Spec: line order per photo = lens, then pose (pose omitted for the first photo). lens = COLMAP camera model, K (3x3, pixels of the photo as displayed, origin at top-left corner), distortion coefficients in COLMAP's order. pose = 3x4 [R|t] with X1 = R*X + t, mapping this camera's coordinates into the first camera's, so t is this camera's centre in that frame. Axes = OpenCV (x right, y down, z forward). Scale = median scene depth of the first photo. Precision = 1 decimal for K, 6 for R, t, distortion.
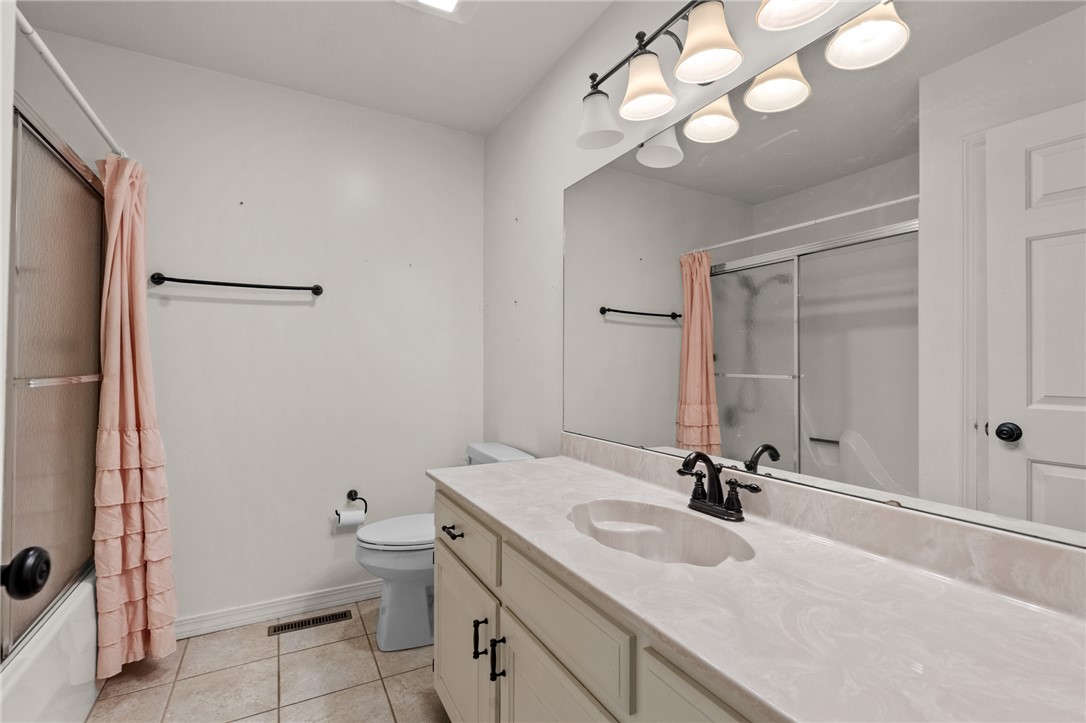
lens RADIAL K [[492.2, 0, 543.0], [0, 492.2, 361.2], [0, 0, 1]] dist [-0.007161, 0.000553]
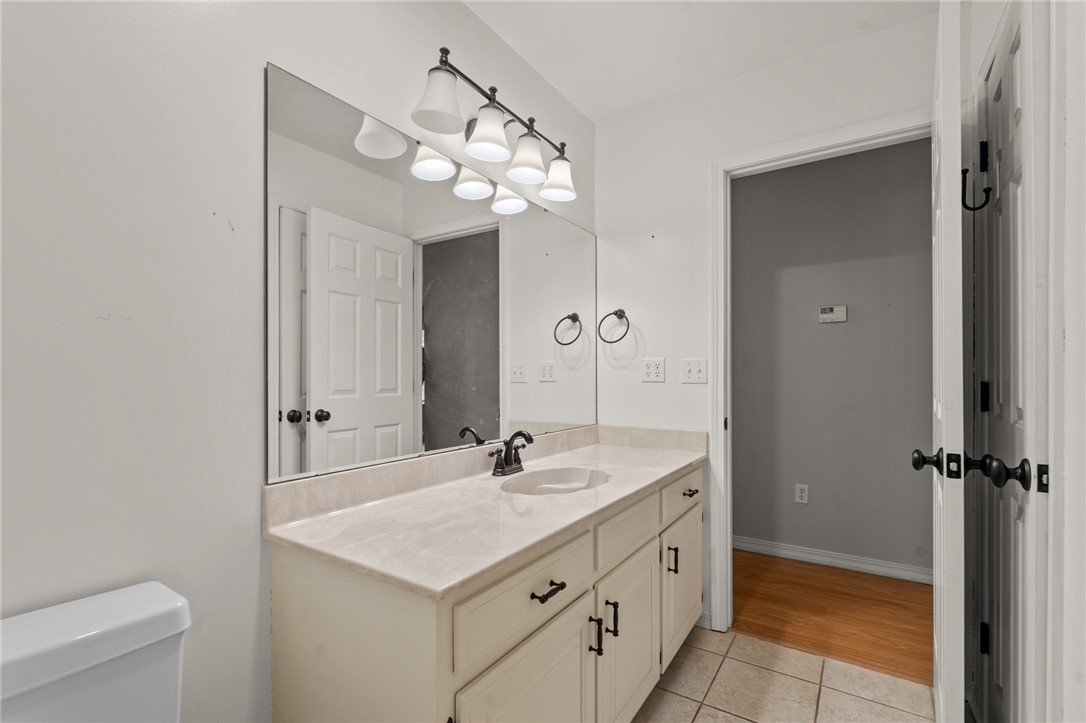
lens RADIAL K [[492.2, 0, 543.7], [0, 492.2, 368.4], [0, 0, 1]] dist [-0.007161, 0.000553]
pose [[-0.448538, 0.003891, 0.893755, -0.799129], [-0.006240, 0.999953, -0.007484, 0.008455], [-0.893742, -0.008934, -0.448492, 1.249160]]
